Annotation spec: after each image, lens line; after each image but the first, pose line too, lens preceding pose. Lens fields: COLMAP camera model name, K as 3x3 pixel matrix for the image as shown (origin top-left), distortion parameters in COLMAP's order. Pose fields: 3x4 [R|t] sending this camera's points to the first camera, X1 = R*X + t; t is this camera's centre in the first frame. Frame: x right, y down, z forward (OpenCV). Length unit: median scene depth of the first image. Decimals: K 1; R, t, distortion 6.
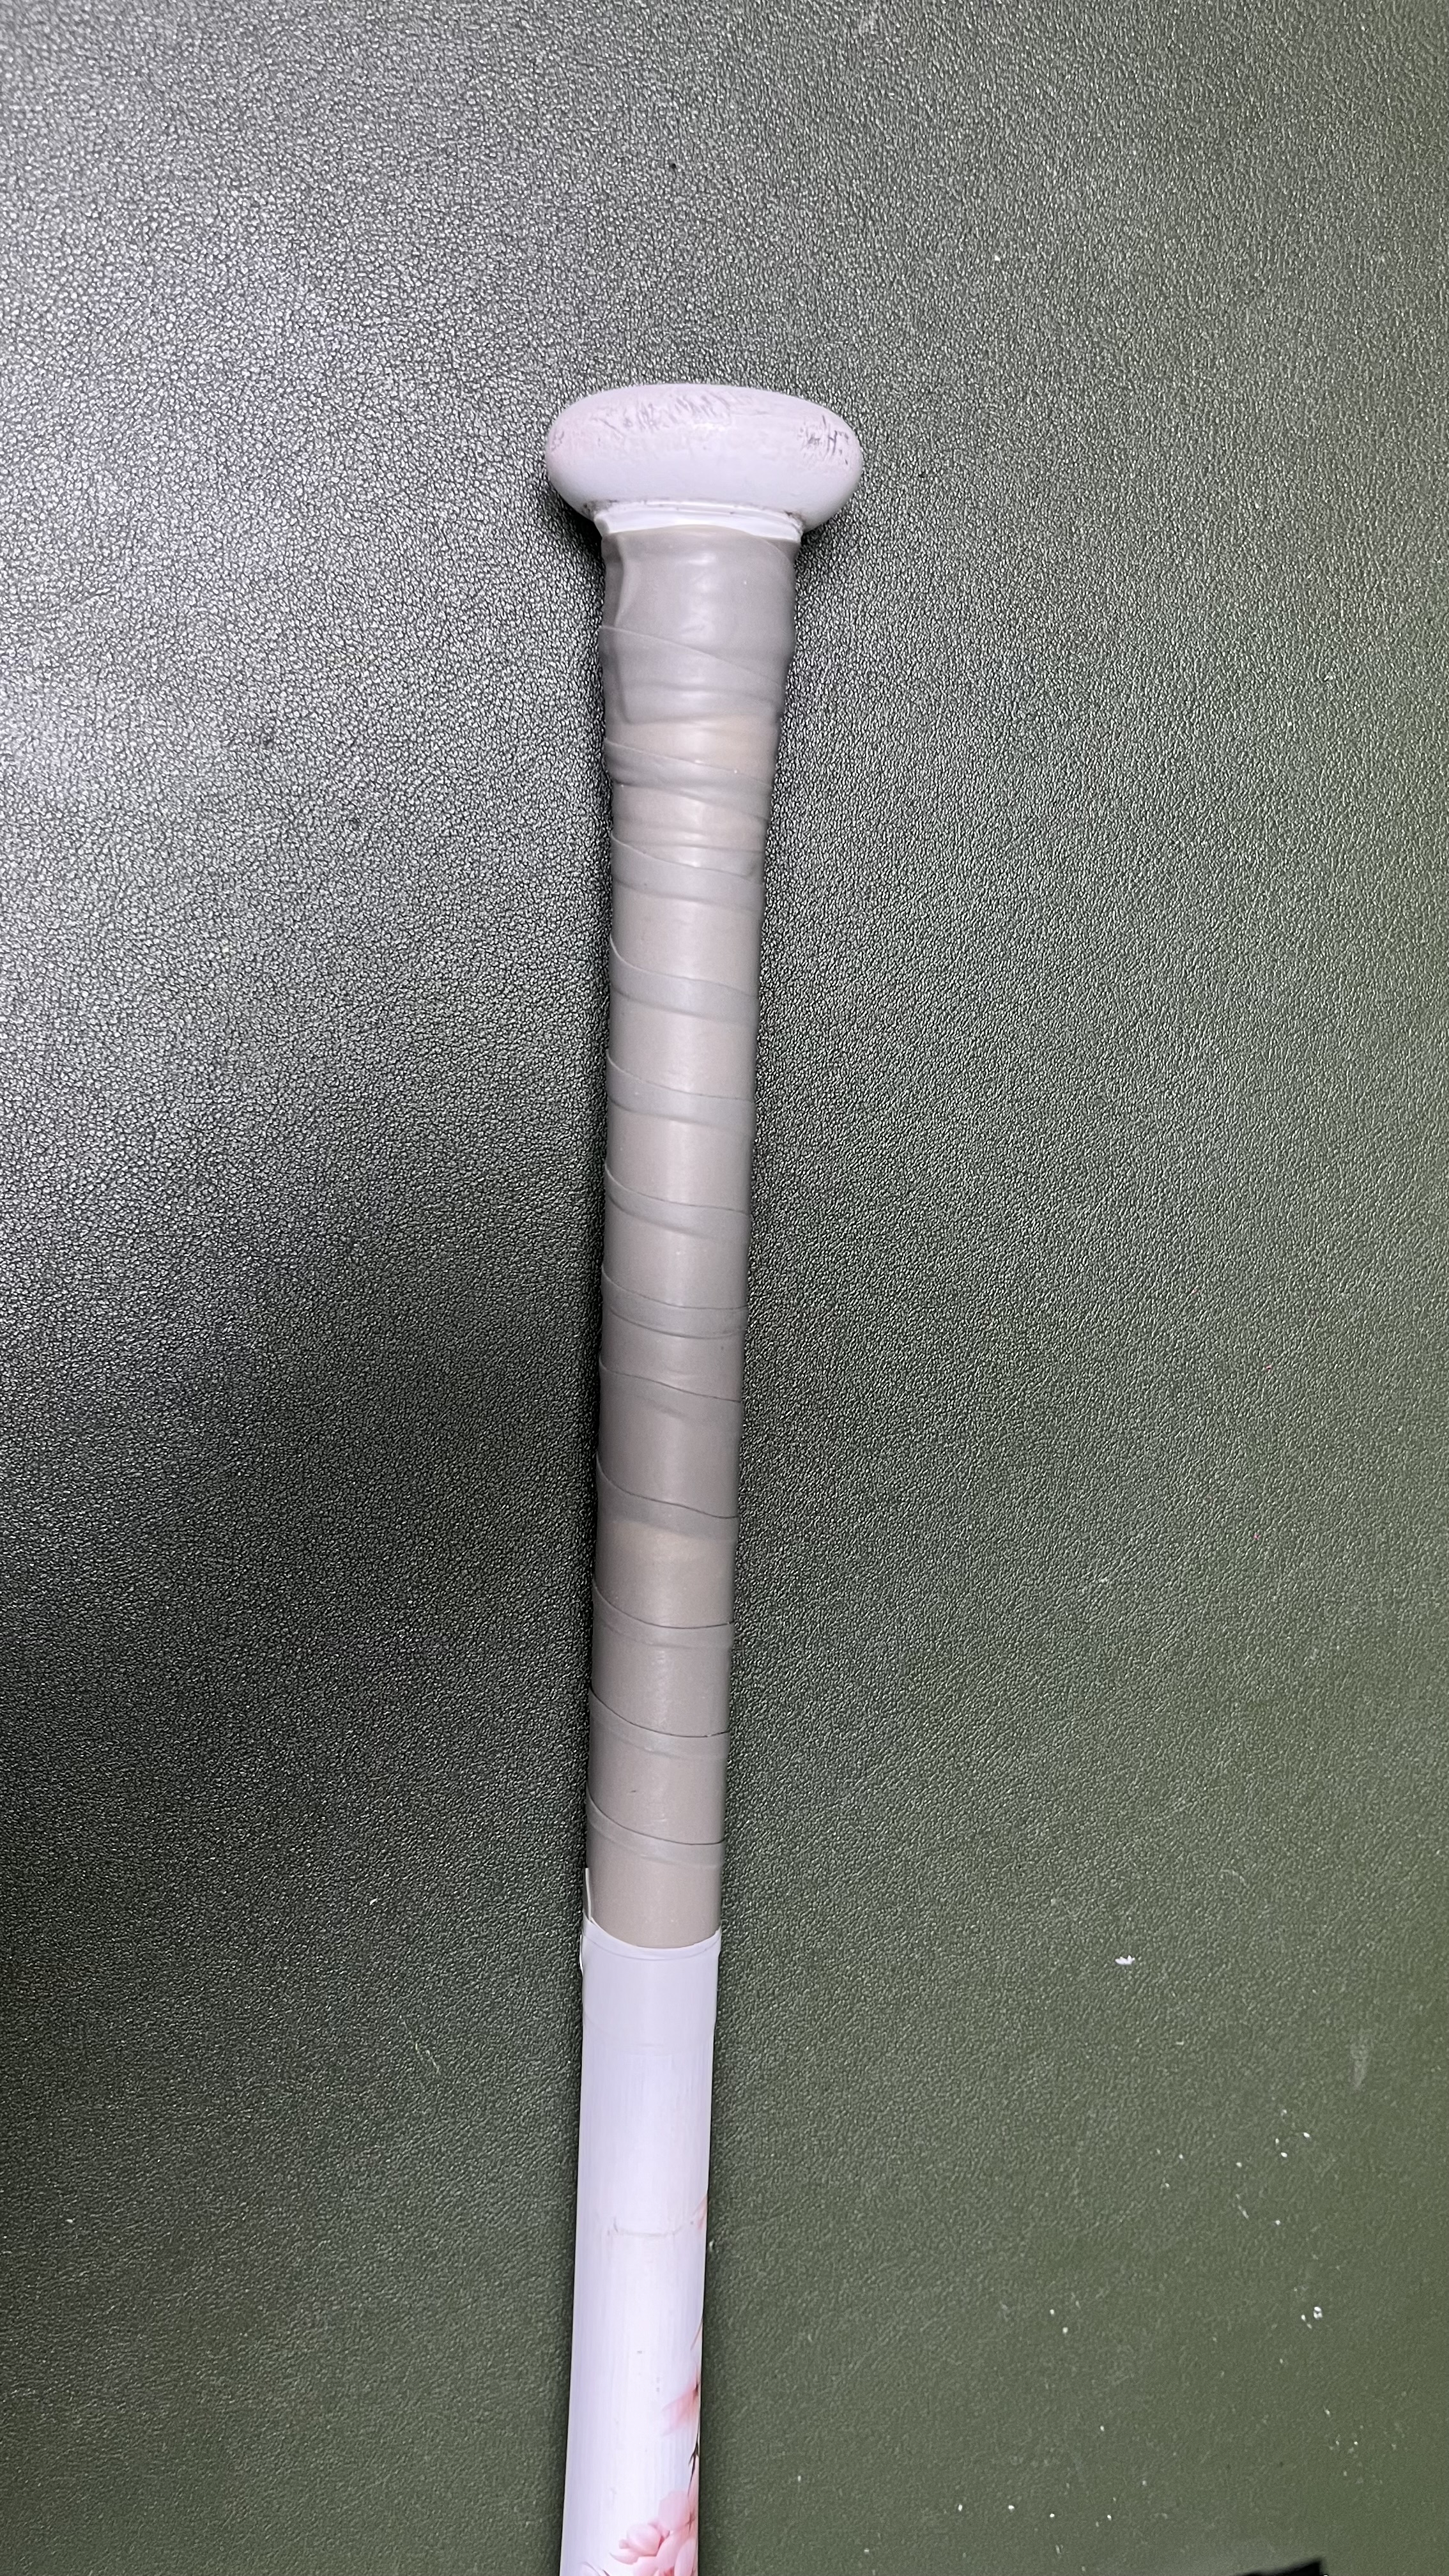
lens RADIAL K [[2089.5, 0, 722.2], [0, 2089.5, 1414.6], [0, 0, 1]] dist [-0.017961, -0.024842]
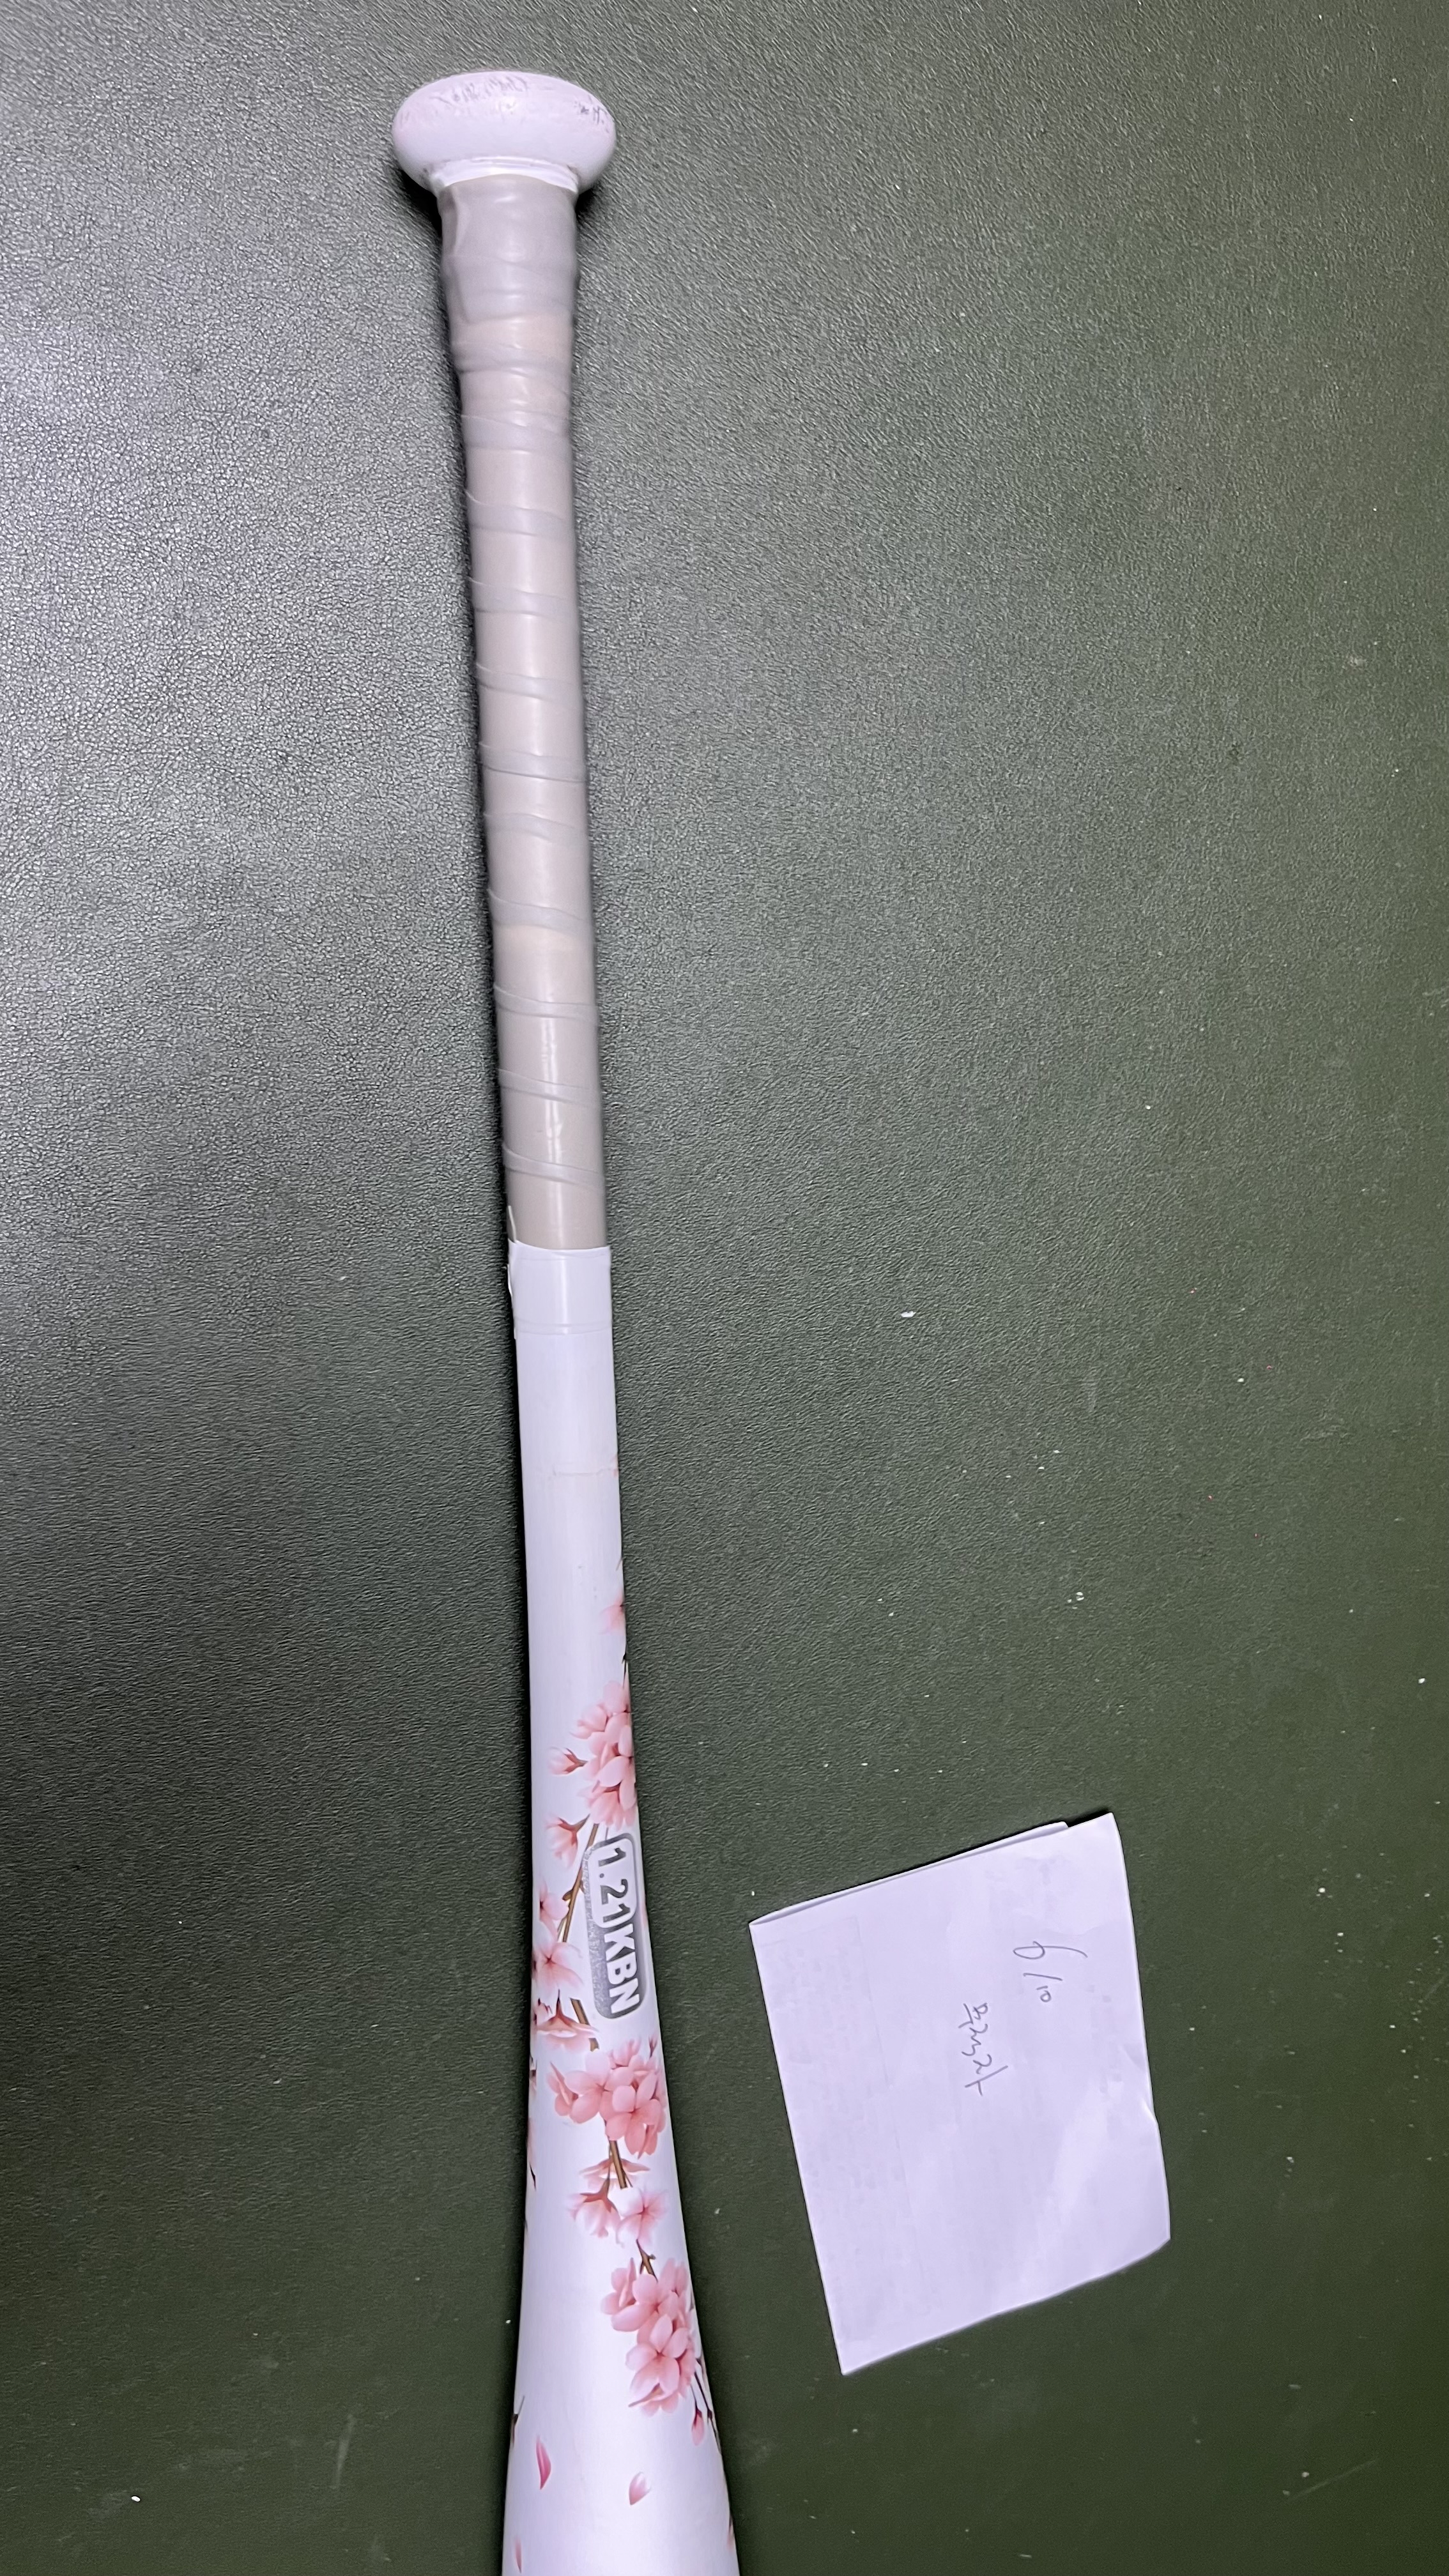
lens RADIAL K [[2089.5, 0, 722.2], [0, 2089.5, 1414.6], [0, 0, 1]] dist [-0.017961, -0.024842]
pose [[0.989979, -0.096410, 0.103185, -0.082235], [0.094707, 0.995278, 0.021289, 0.350025], [-0.104751, -0.011304, 0.994434, -0.379769]]
